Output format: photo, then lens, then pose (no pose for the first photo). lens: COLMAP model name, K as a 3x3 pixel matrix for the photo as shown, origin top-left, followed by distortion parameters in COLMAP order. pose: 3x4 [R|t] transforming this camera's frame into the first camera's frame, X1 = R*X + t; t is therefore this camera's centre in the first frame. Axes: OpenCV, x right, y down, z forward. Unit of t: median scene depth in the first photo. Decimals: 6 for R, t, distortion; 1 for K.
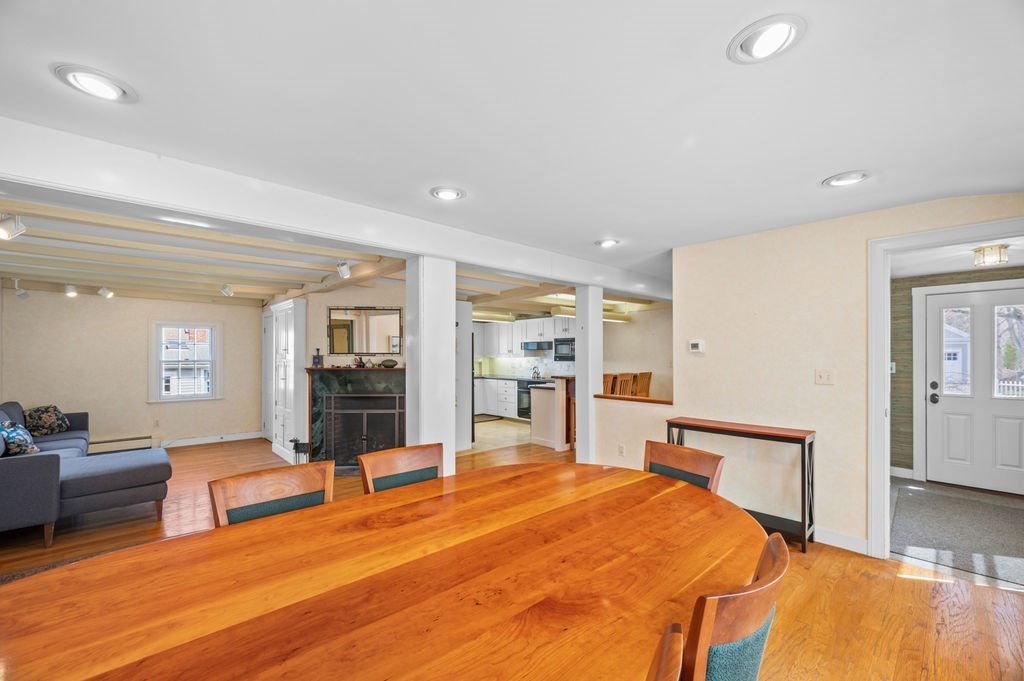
lens RADIAL K [[409.5, 0, 516.5], [0, 409.5, 358.4], [0, 0, 1]] dist [-0.002405, 0.001386]
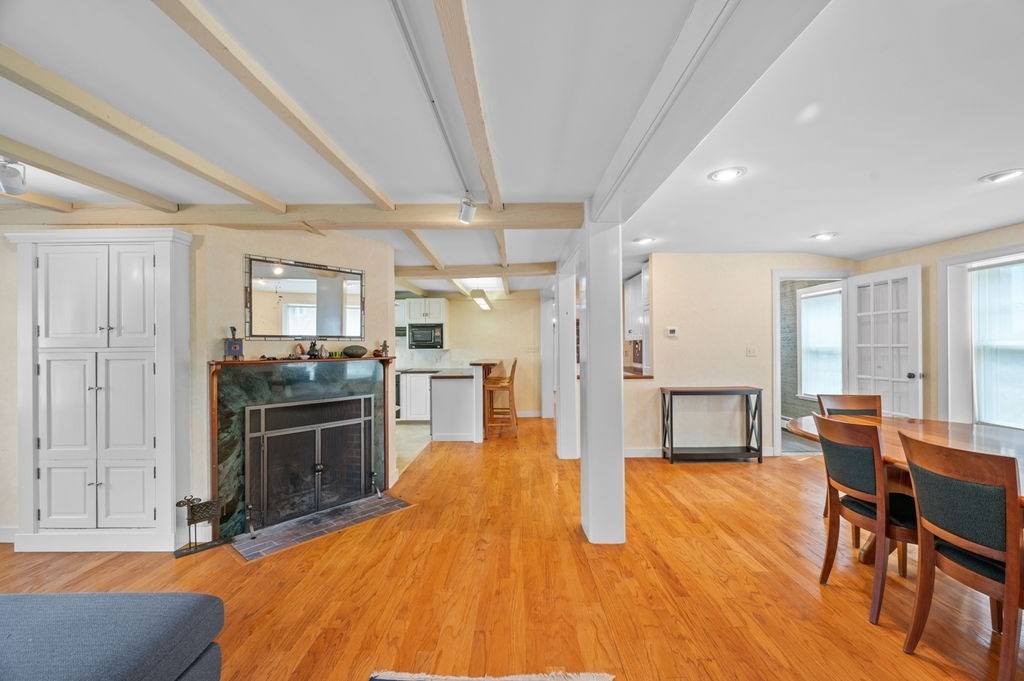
lens RADIAL K [[419.8, 0, 513.8], [0, 419.8, 346.0], [0, 0, 1]] dist [-0.000989, 0.000158]
pose [[0.688105, -0.007319, 0.725574, -0.634792], [0.013733, 0.999901, -0.002938, 0.009153], [-0.725481, 0.011986, 0.688138, 0.322214]]
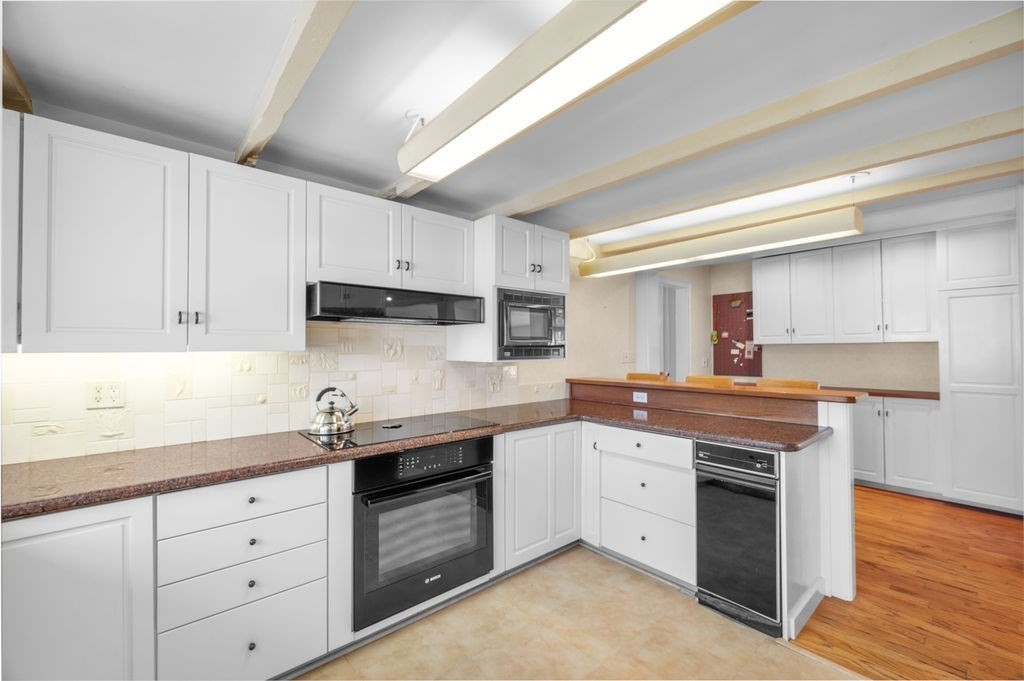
lens RADIAL K [[419.8, 0, 511.4], [0, 419.8, 341.1], [0, 0, 1]] dist [-0.000989, 0.000158]
pose [[0.033046, 0.017907, 0.999293, -0.350303], [0.012714, 0.999751, -0.018335, -0.003425], [-0.999373, 0.013311, 0.032810, 1.511577]]
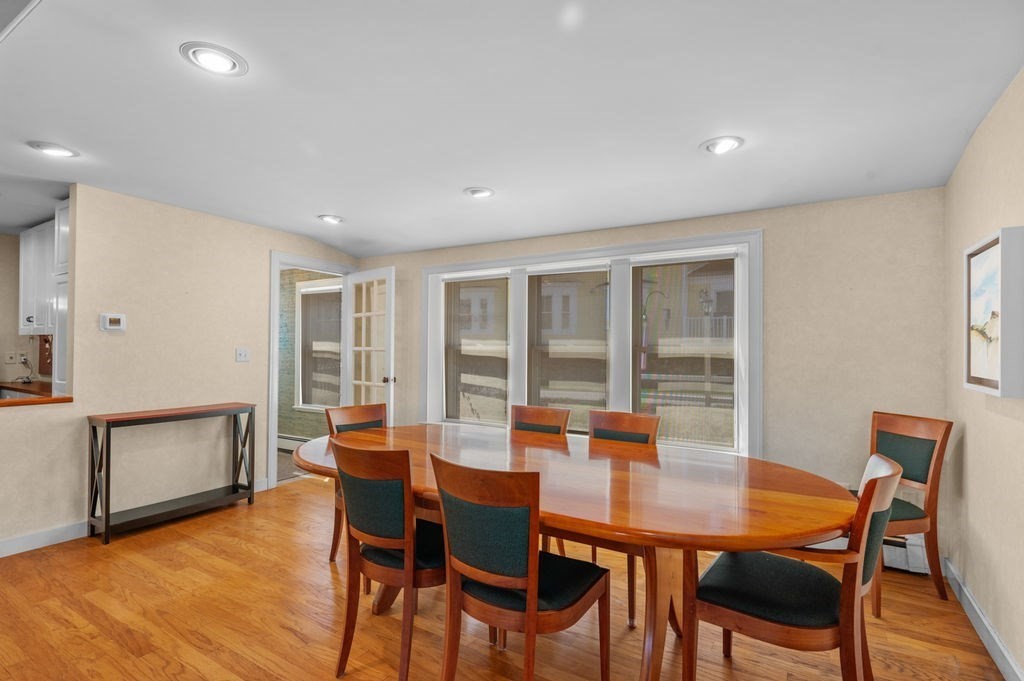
lens RADIAL K [[490.2, 0, 511.8], [0, 490.2, 342.8], [0, 0, 1]] dist [-0.004128, 0.000105]
pose [[-0.262440, 0.008876, 0.964907, -0.486645], [-0.002554, 0.999948, -0.009893, 0.012805], [-0.964945, -0.005061, -0.262404, 0.365759]]
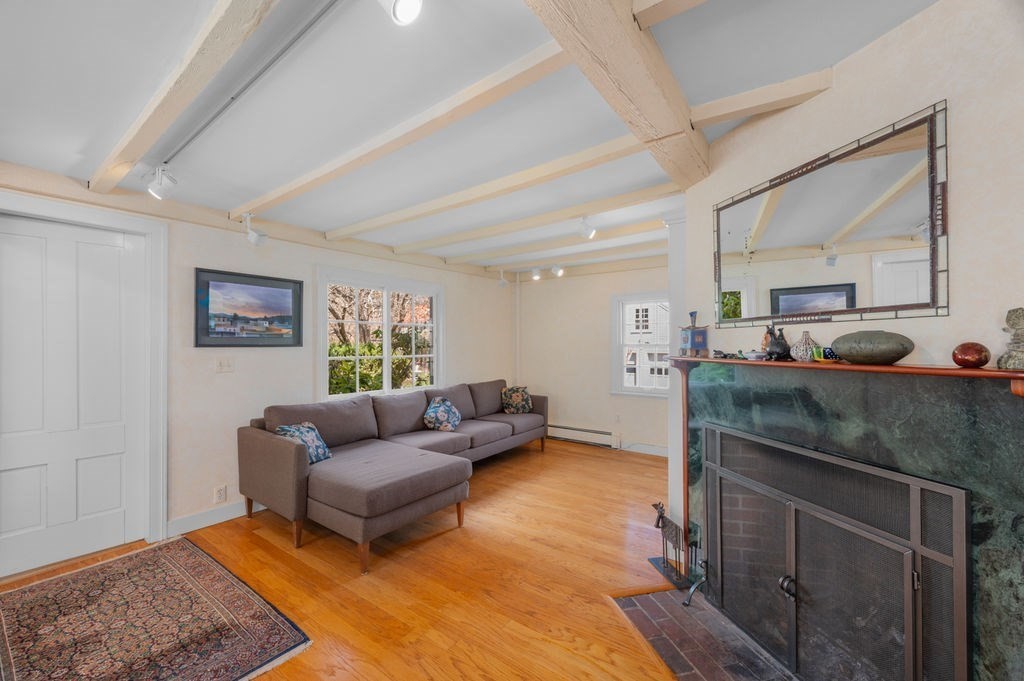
lens RADIAL K [[409.5, 0, 509.7], [0, 409.5, 342.2], [0, 0, 1]] dist [-0.002405, 0.001386]
pose [[0.188362, -0.010035, -0.982048, -0.103536], [-0.005082, 0.999924, -0.011193, 0.013486], [0.982087, 0.007099, 0.188297, 0.729227]]
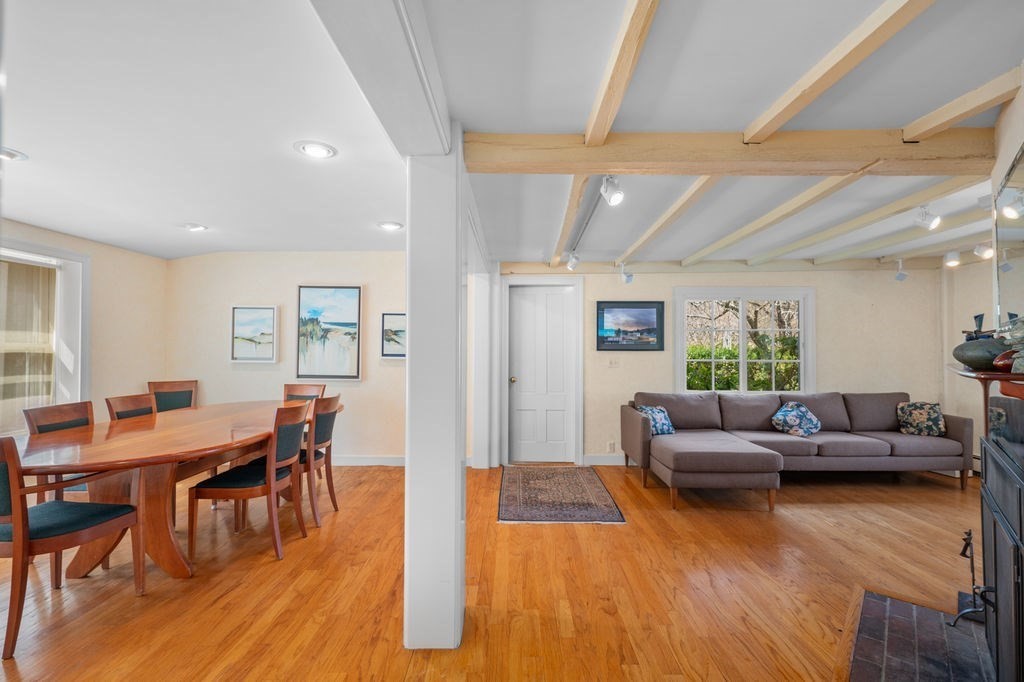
lens RADIAL K [[463.0, 0, 513.3], [0, 463.0, 342.1], [0, 0, 1]] dist [0.001187, -0.000389]
pose [[-0.686666, -0.014940, -0.726820, 0.128260], [-0.008867, 0.999887, -0.012176, 0.011042], [0.726919, -0.001916, -0.686720, 0.975659]]
